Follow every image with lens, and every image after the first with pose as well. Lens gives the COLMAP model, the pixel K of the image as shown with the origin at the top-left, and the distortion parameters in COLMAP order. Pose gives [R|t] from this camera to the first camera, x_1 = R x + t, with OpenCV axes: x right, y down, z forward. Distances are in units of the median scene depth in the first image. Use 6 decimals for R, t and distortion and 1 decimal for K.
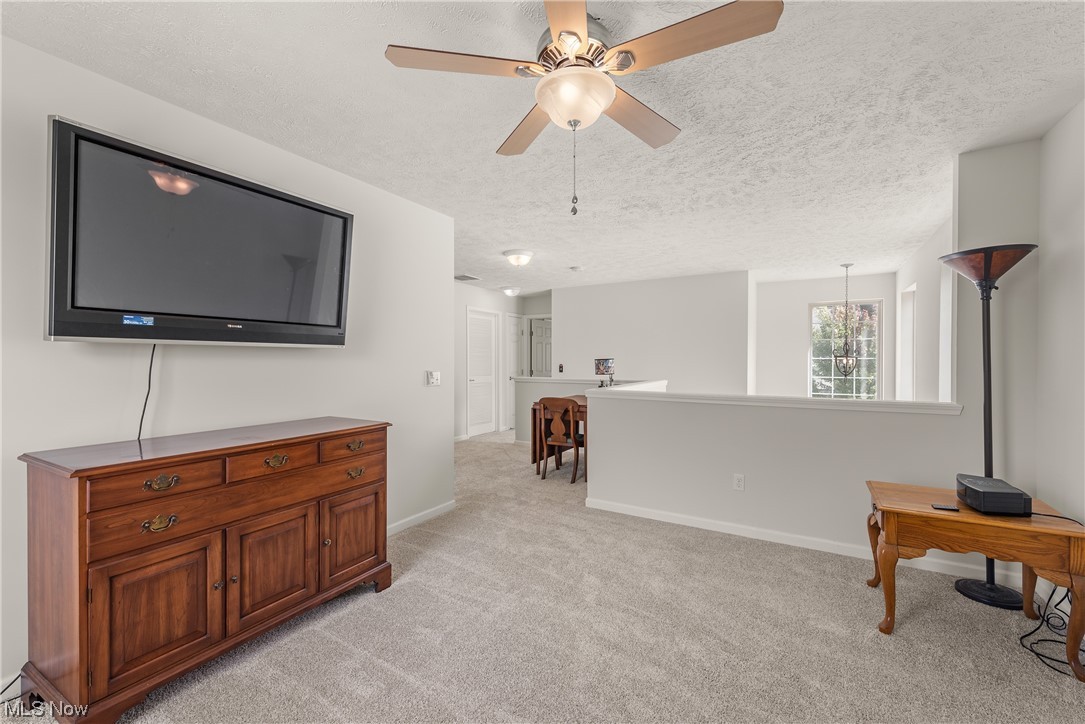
lens RADIAL K [[447.8, 0, 535.0], [0, 447.8, 360.9], [0, 0, 1]] dist [0.002084, -0.000085]
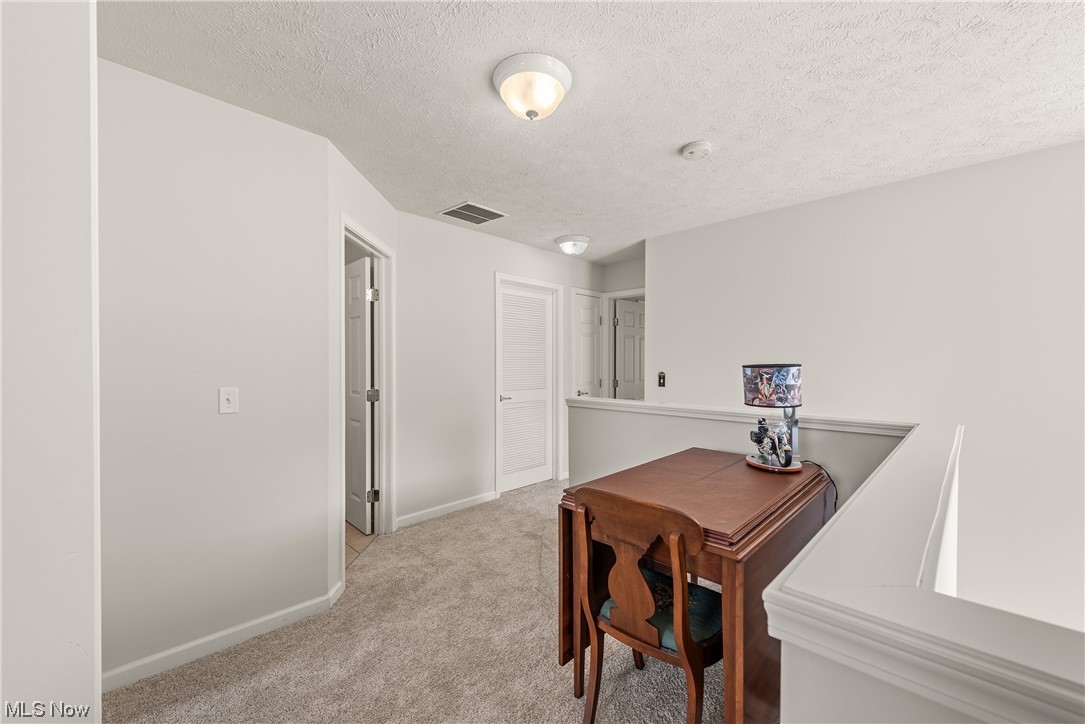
lens RADIAL K [[437.6, 0, 543.2], [0, 437.6, 363.9], [0, 0, 1]] dist [0.006209, -0.000673]
pose [[0.974048, 0.003804, -0.226310, 0.037882], [-0.003393, 0.999992, 0.002205, -0.003686], [0.226316, -0.001380, 0.974053, 0.439354]]
